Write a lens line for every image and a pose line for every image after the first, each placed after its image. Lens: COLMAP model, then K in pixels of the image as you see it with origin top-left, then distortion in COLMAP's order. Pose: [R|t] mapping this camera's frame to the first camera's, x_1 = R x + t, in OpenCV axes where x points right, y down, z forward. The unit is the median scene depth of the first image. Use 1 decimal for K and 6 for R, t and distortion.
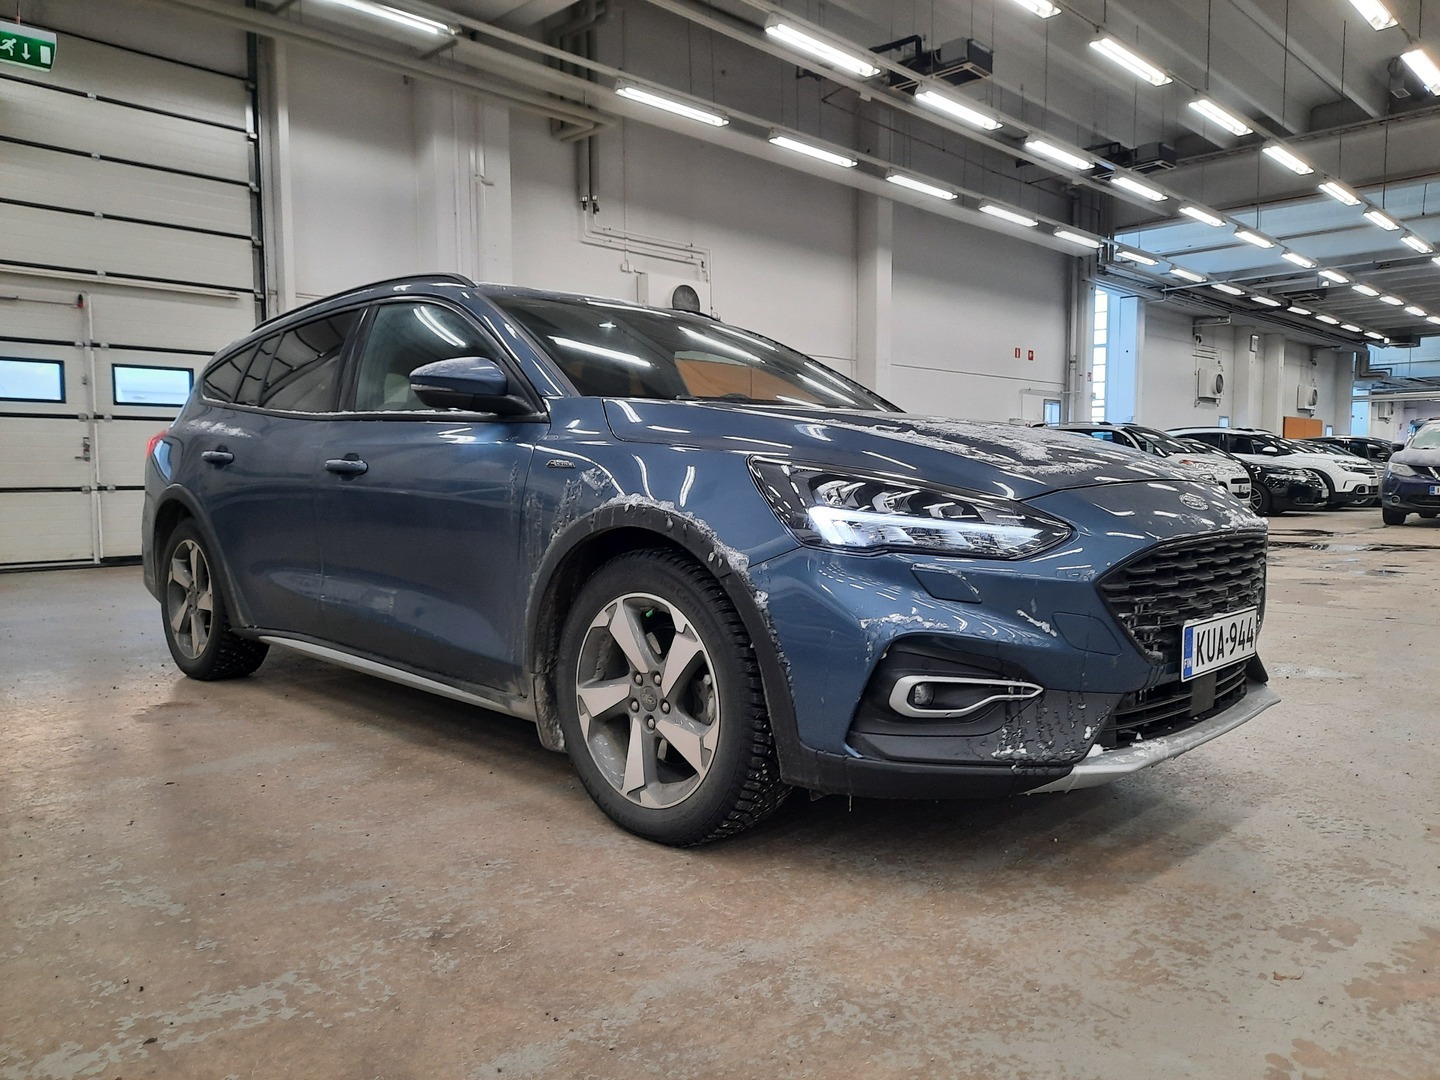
lens RADIAL K [[1045.8, 0, 728.6], [0, 1045.8, 535.7], [0, 0, 1]] dist [0.035418, -0.017481]
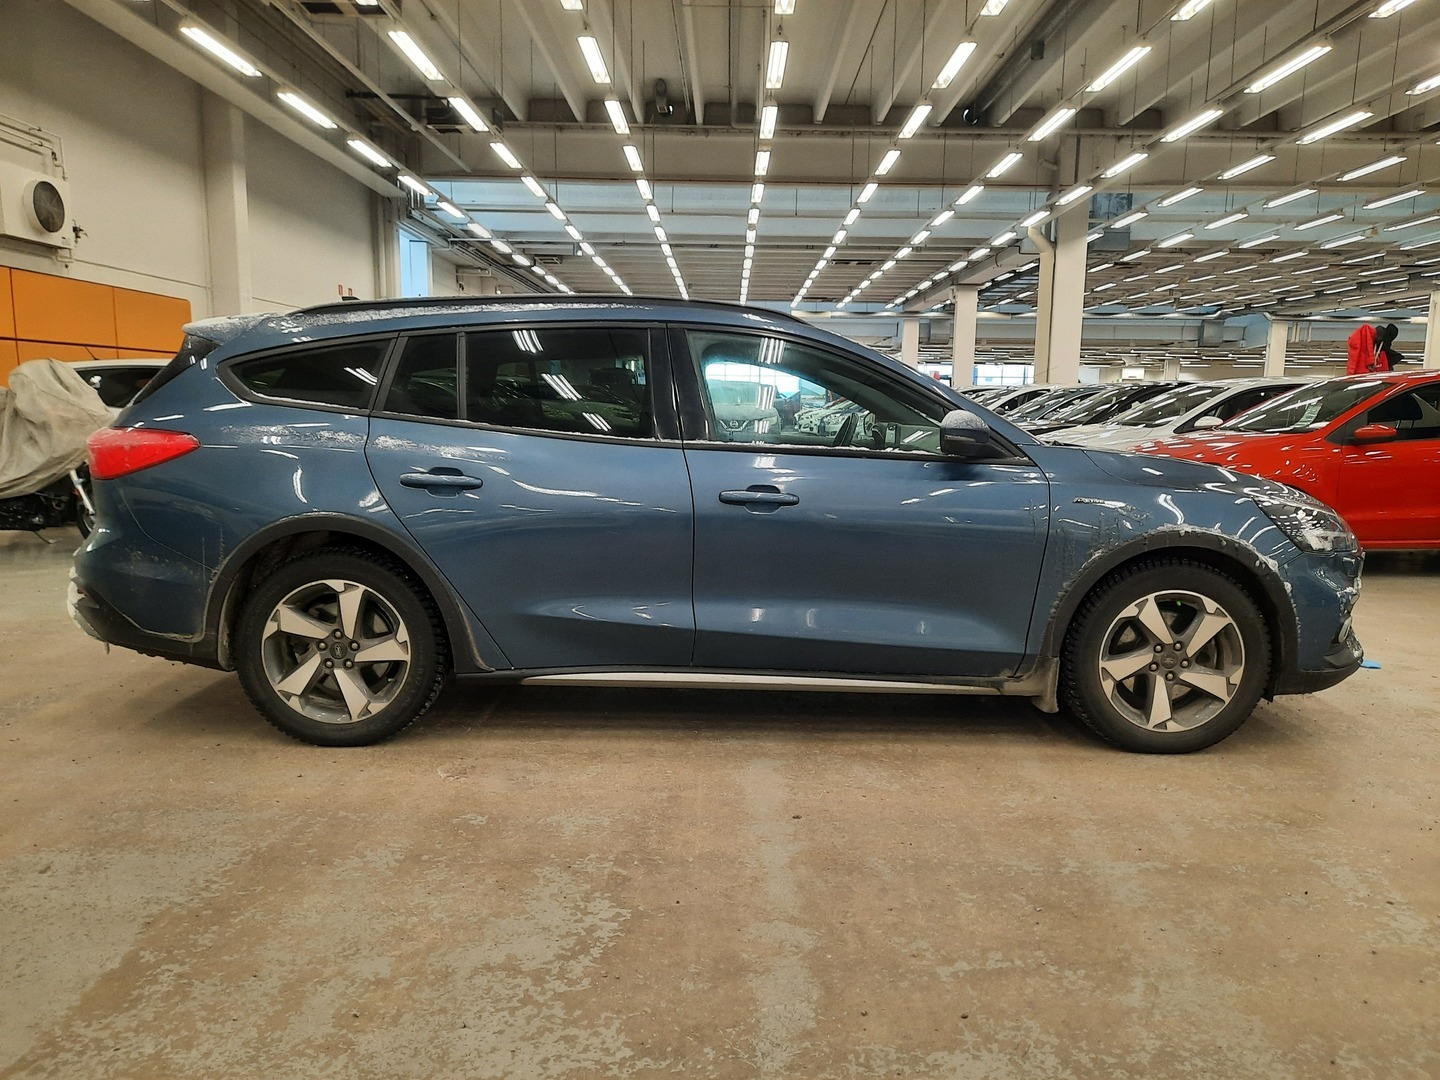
lens RADIAL K [[1045.8, 0, 727.0], [0, 1045.8, 550.9], [0, 0, 1]] dist [0.035418, -0.017481]
pose [[0.714647, -0.086228, 0.694150, -1.449479], [0.027417, 0.995063, 0.095381, -0.148452], [-0.698948, -0.049132, 0.713483, 0.357993]]
